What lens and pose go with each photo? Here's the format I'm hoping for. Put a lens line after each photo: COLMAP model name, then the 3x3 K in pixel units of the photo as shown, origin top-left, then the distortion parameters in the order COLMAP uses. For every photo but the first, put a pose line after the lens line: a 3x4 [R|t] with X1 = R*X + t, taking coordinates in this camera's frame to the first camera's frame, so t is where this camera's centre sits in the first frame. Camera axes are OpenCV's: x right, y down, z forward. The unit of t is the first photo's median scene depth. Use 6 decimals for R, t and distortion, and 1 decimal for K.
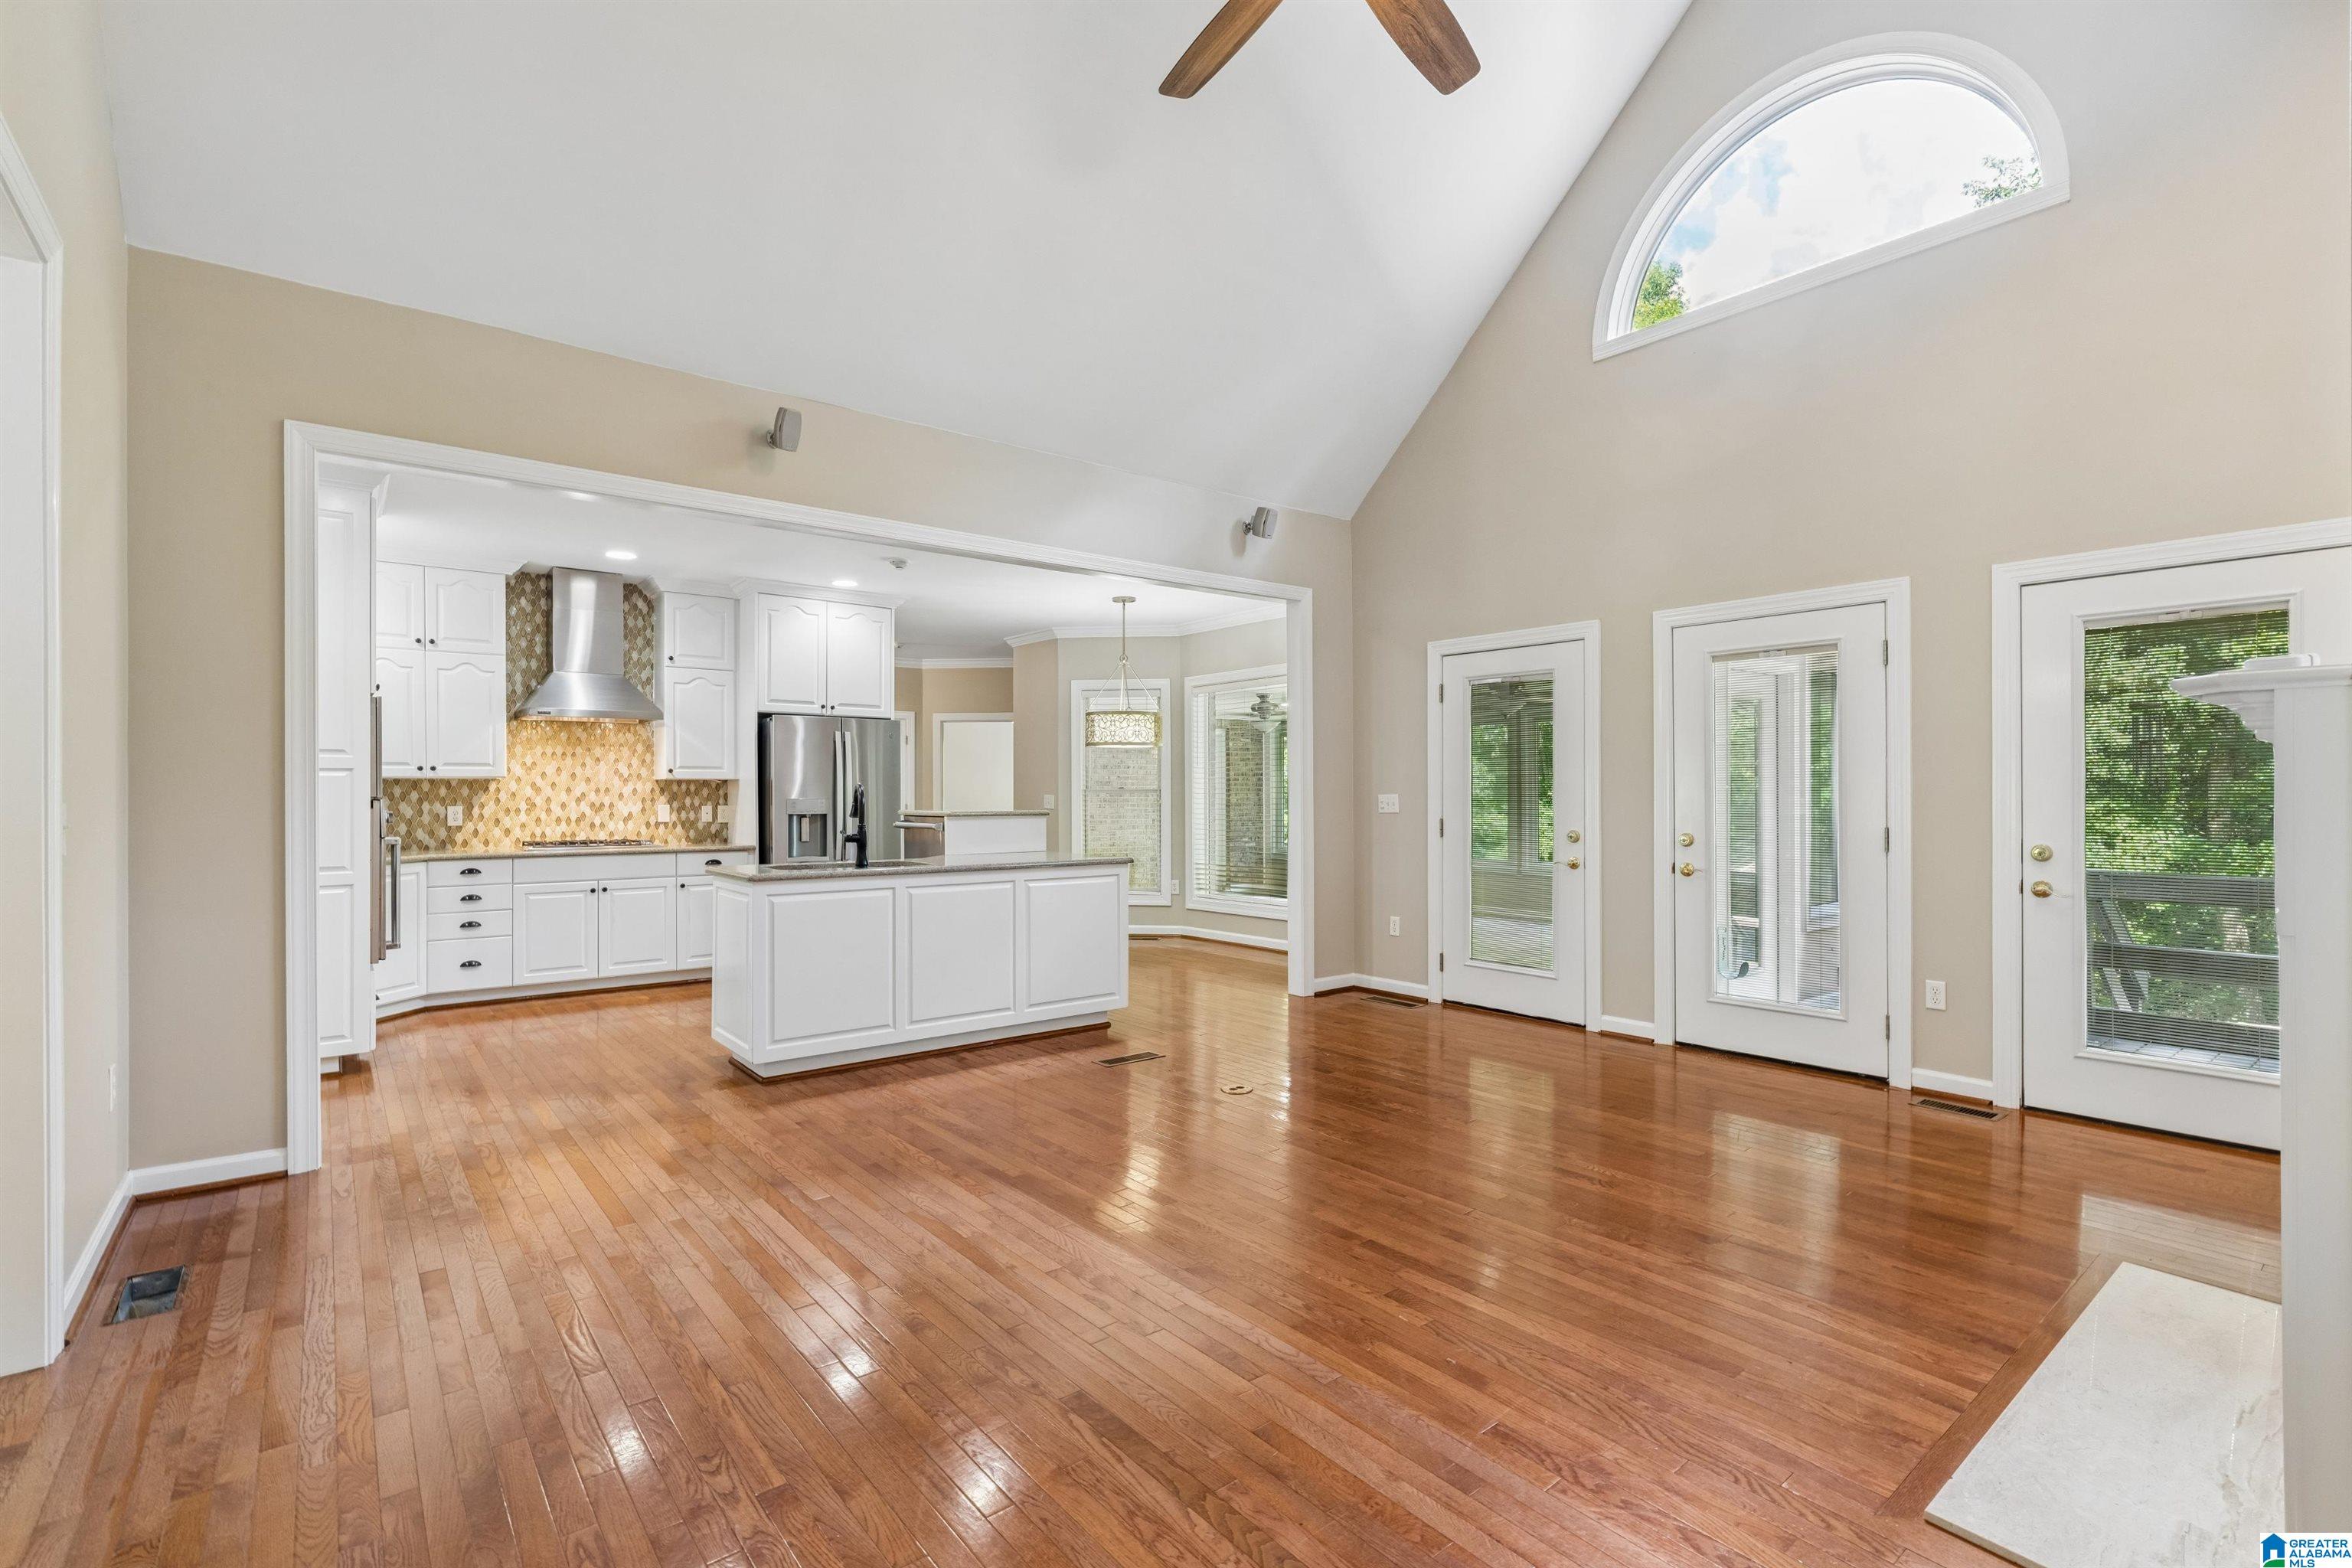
lens RADIAL K [[1062.4, 0, 1180.3], [0, 1062.4, 791.9], [0, 0, 1]] dist [-0.000149, -0.000715]
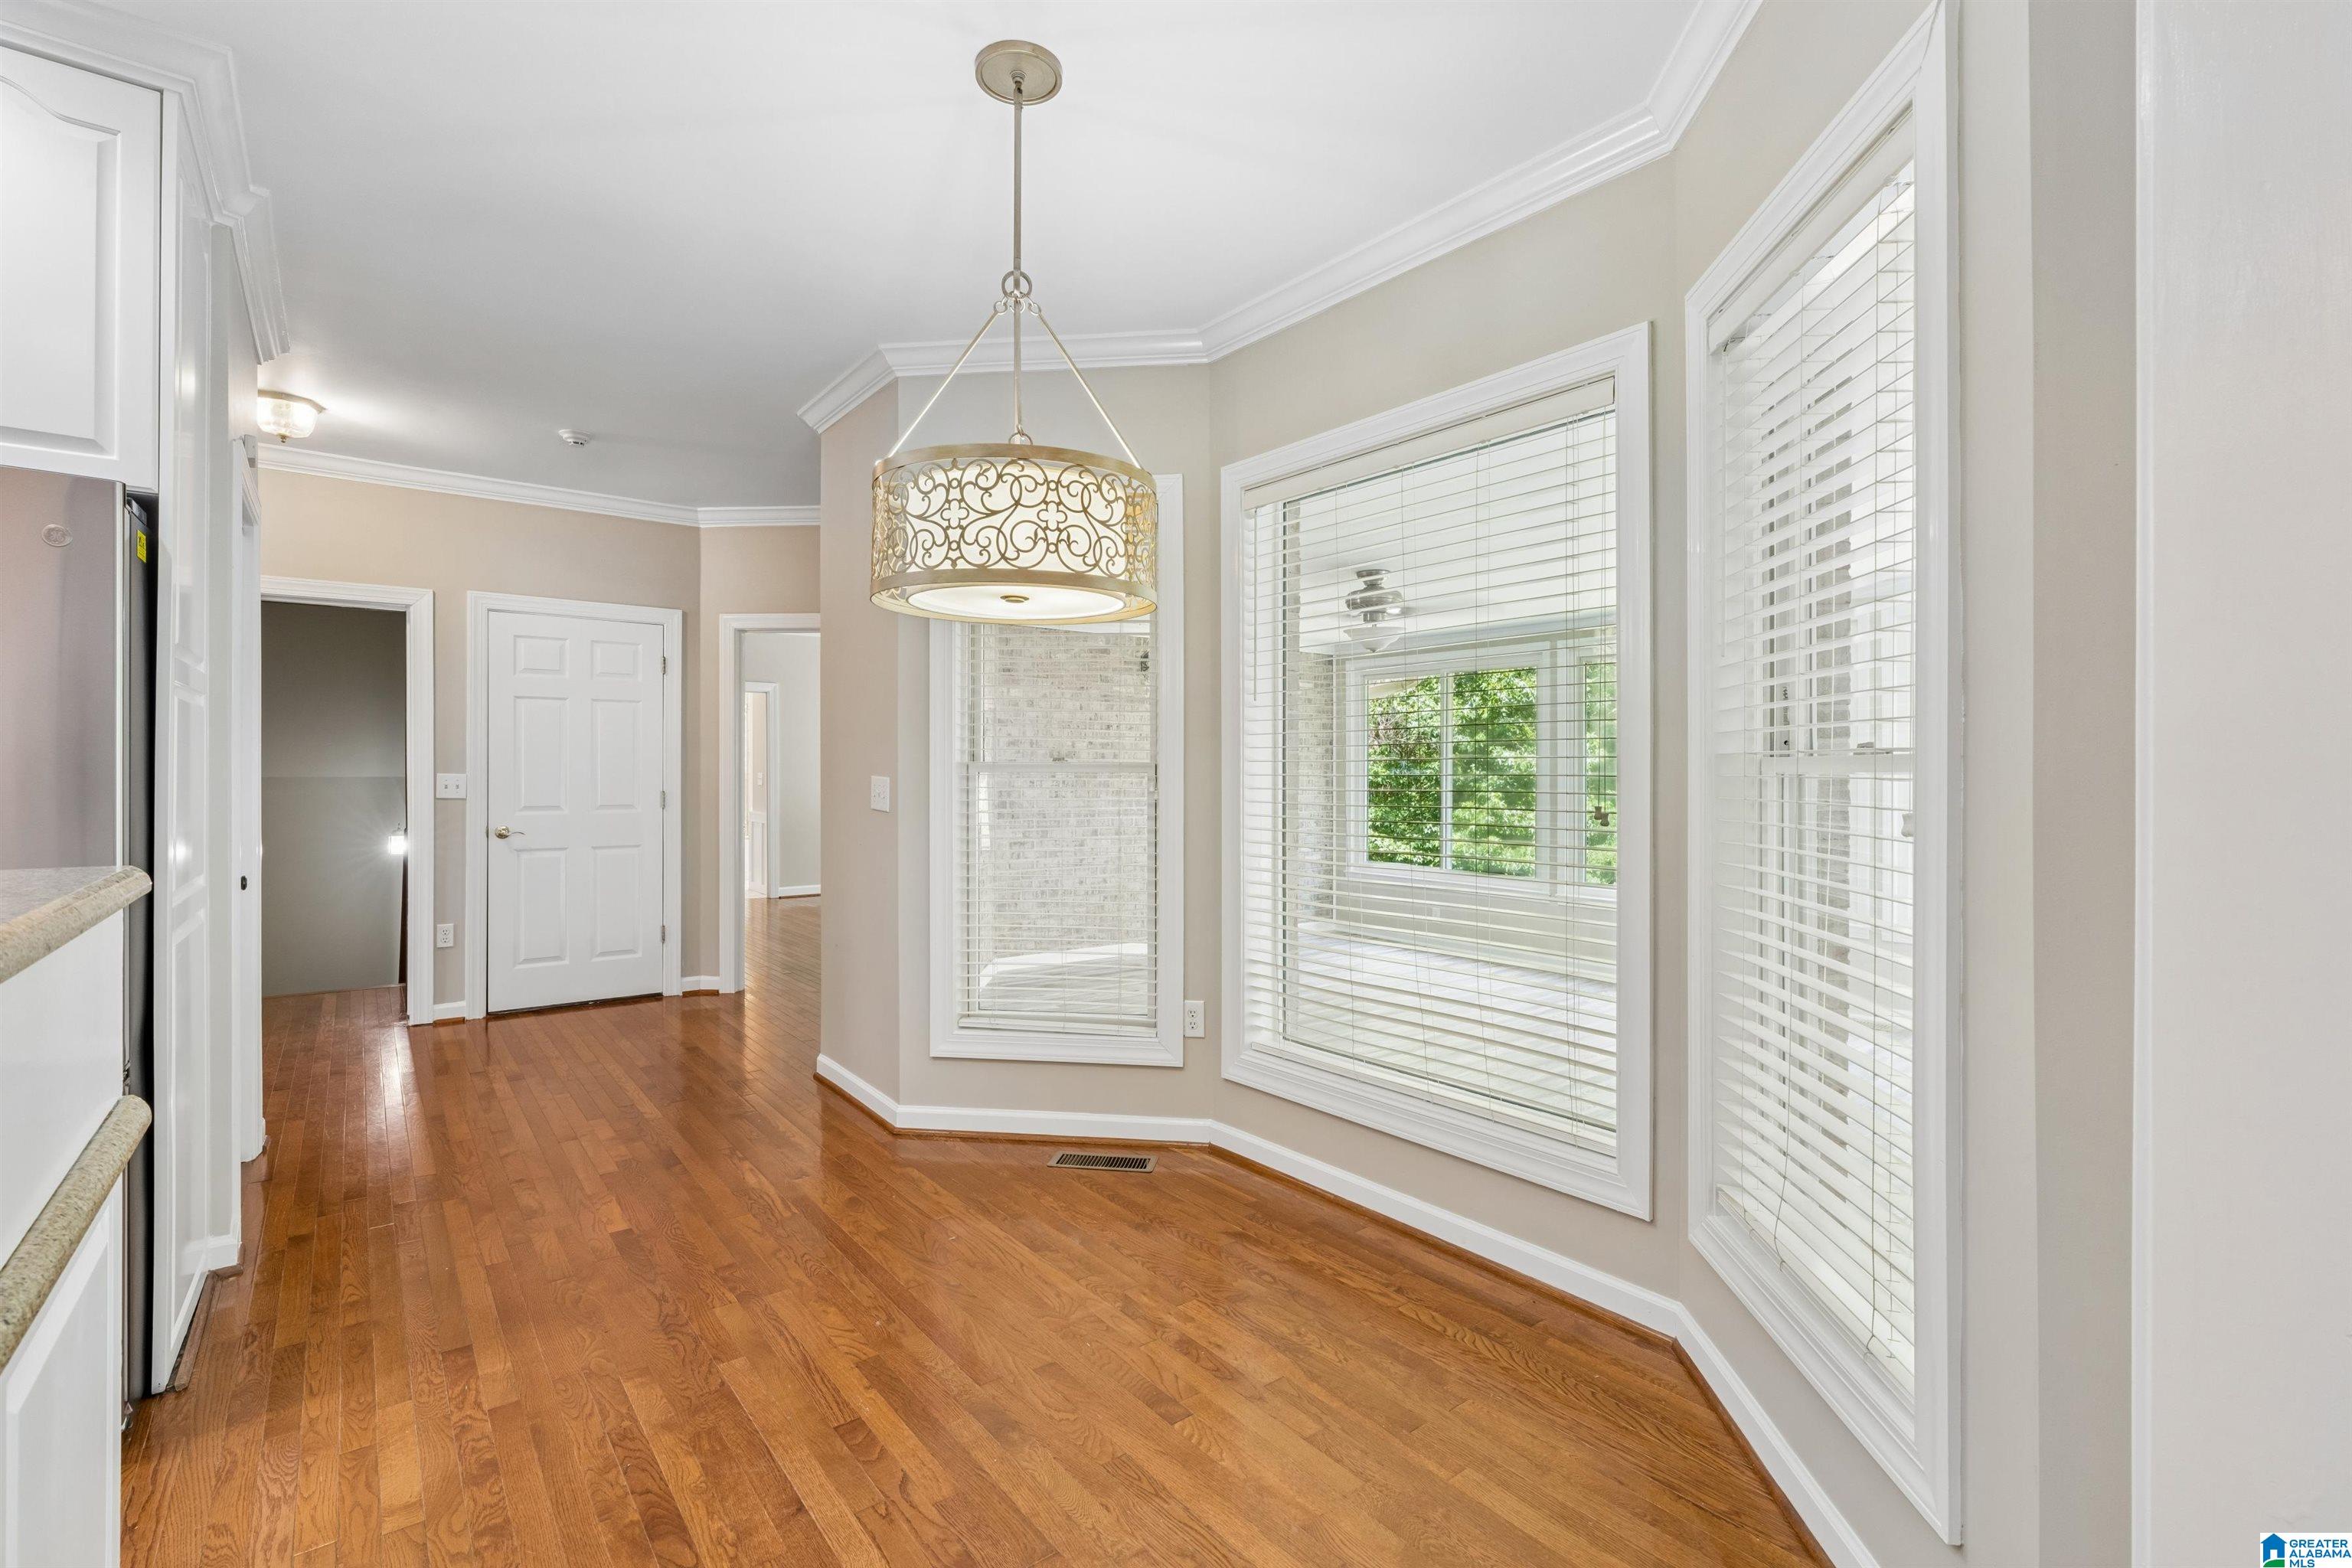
lens RADIAL K [[1062.4, 0, 1172.5], [0, 1062.4, 775.1], [0, 0, 1]] dist [-0.000149, -0.000715]
pose [[0.999939, 0.009922, -0.004837, -0.010153], [-0.009894, 0.999935, 0.005670, -0.000111], [0.004893, -0.005622, 0.999972, 0.552962]]
